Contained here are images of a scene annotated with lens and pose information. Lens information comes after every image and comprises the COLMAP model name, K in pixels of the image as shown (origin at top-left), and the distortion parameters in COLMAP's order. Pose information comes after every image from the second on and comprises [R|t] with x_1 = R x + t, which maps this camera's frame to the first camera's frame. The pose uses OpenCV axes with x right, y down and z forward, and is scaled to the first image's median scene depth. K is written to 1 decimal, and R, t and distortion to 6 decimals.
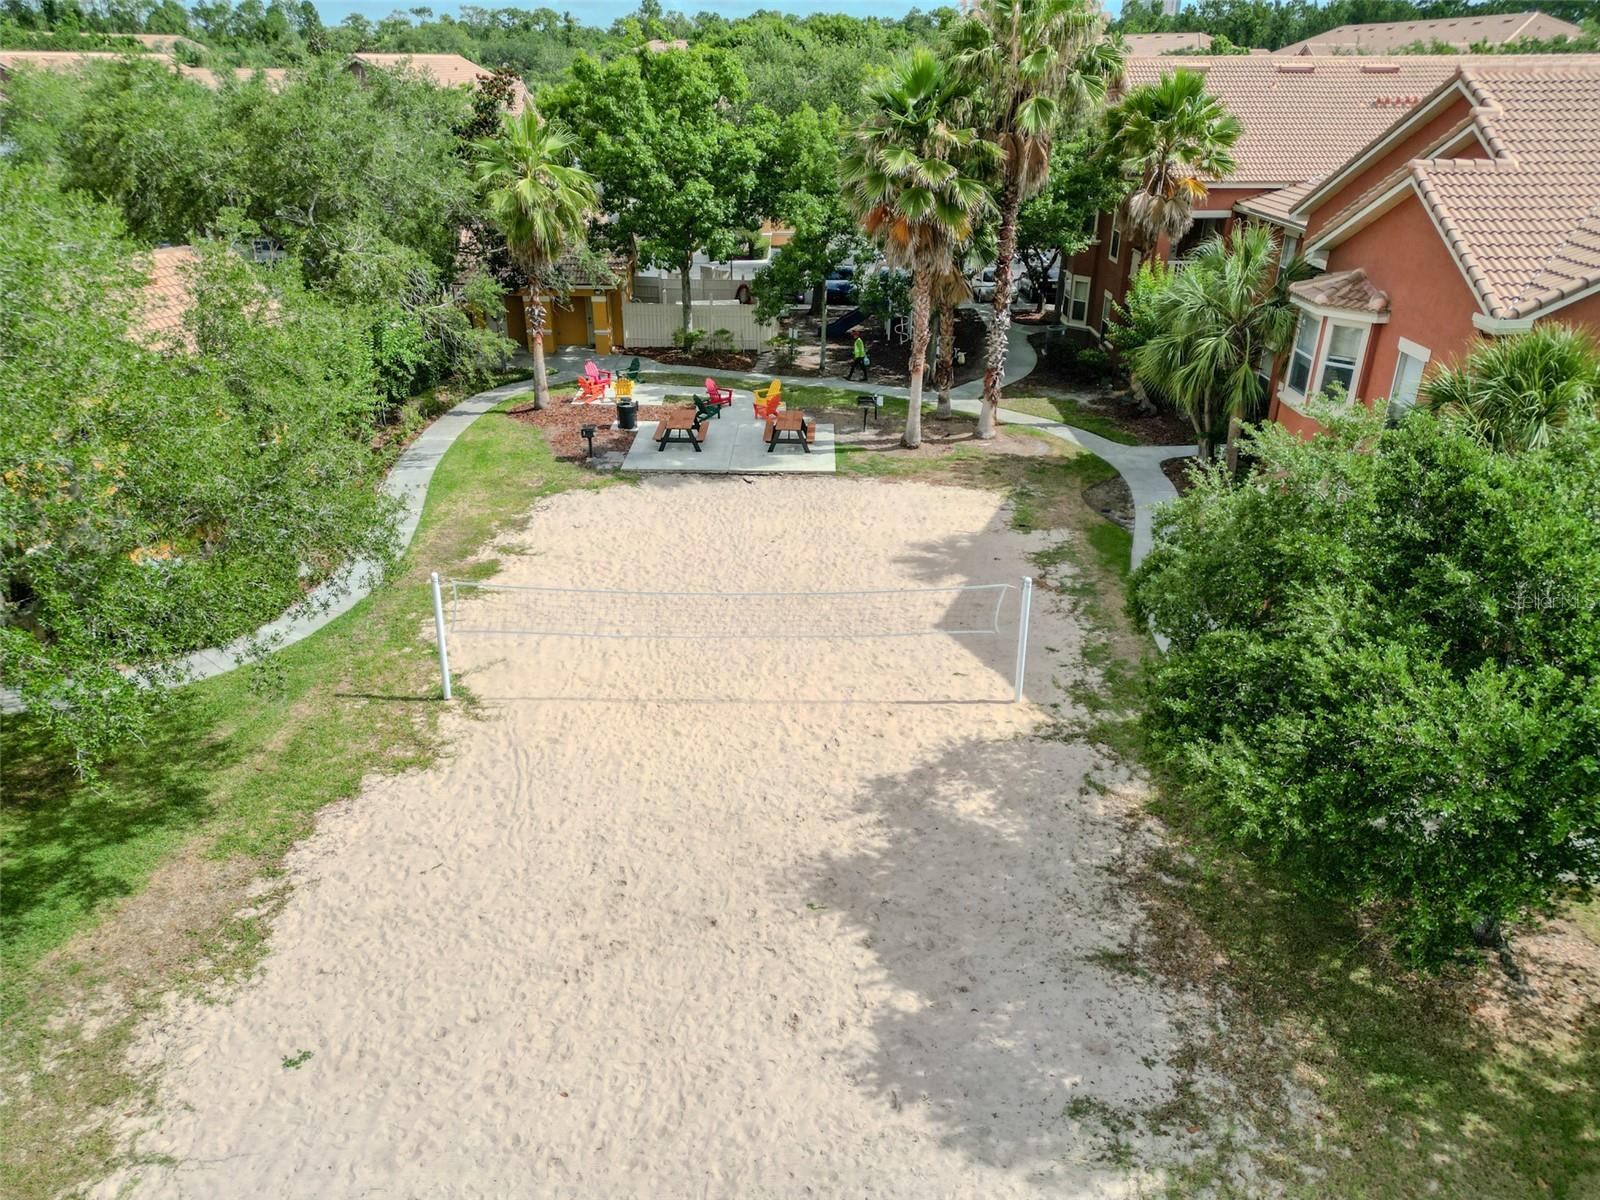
lens RADIAL K [[1120.0, 0, 794.9], [0, 1120.0, 597.3], [0, 0, 1]] dist [0.089623, -0.106727]
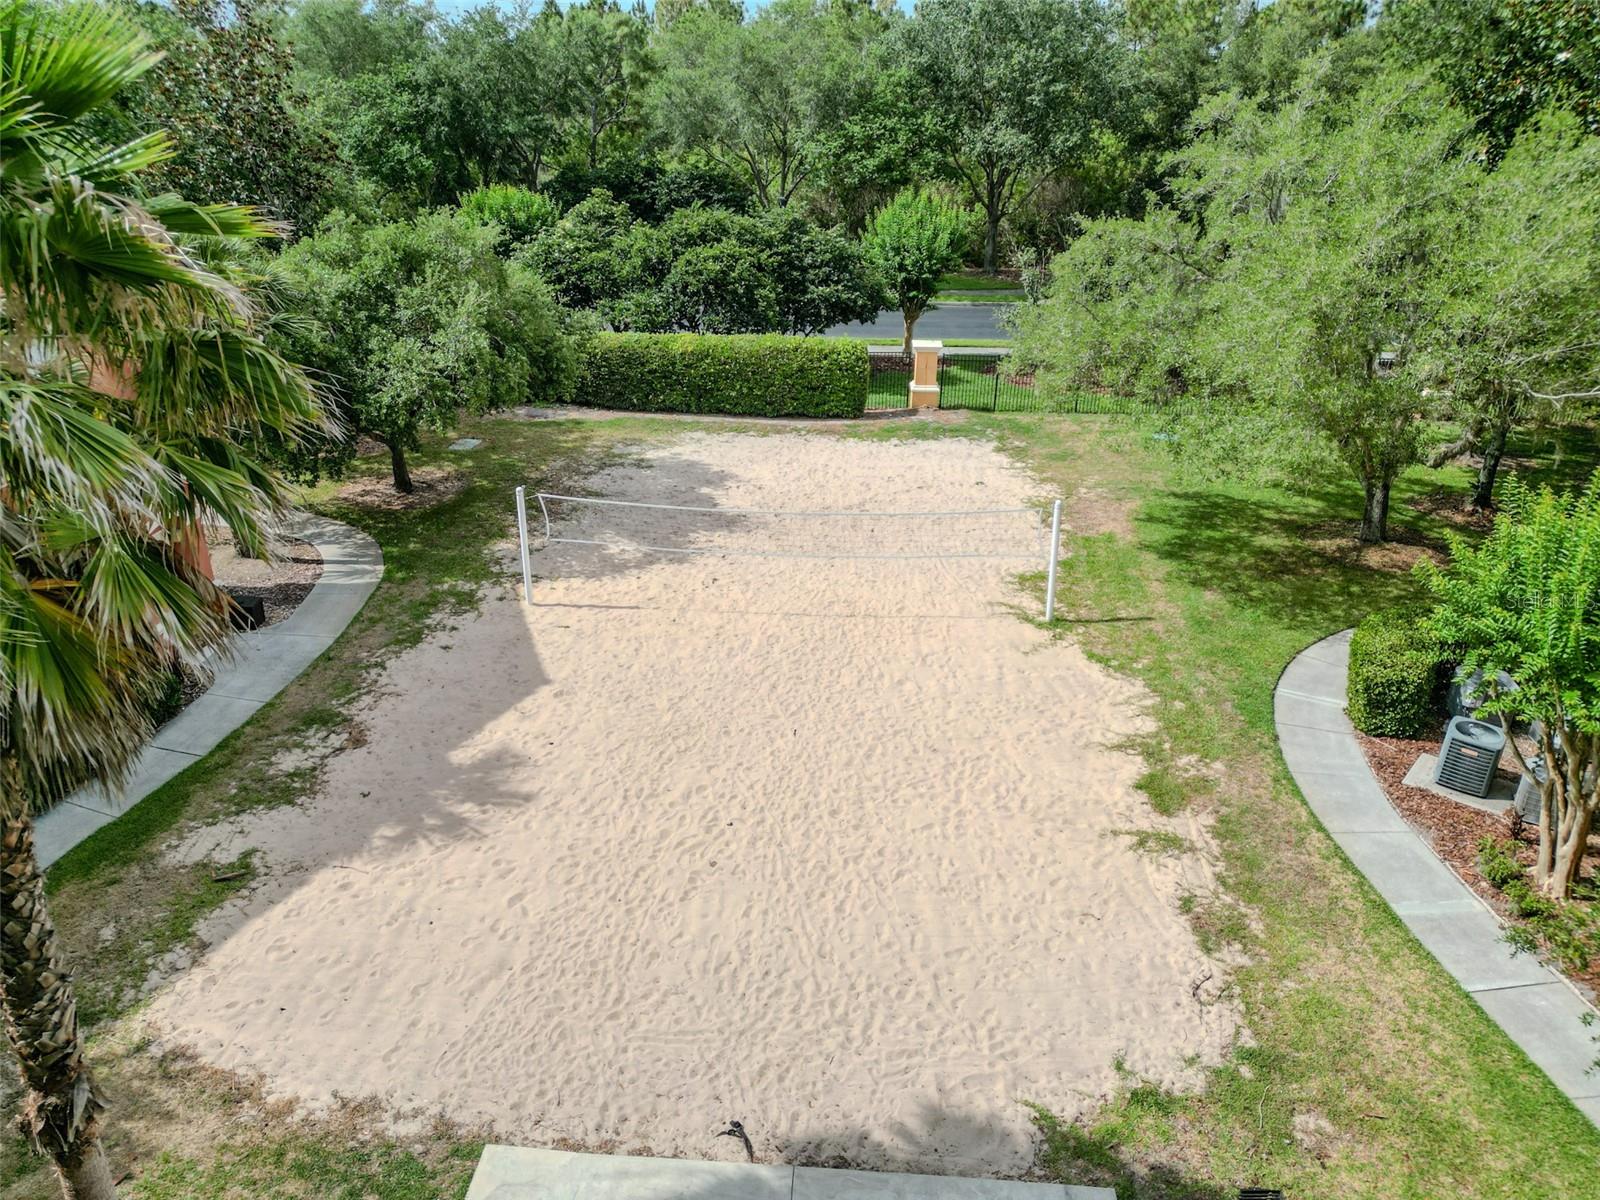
lens RADIAL K [[1120.0, 0, 794.9], [0, 1120.0, 597.3], [0, 0, 1]] dist [0.089623, -0.106727]
pose [[-0.998671, -0.029386, 0.042336, -0.120314], [0.014020, 0.635601, 0.771890, -0.845332], [-0.049592, 0.771458, -0.634345, 1.864542]]
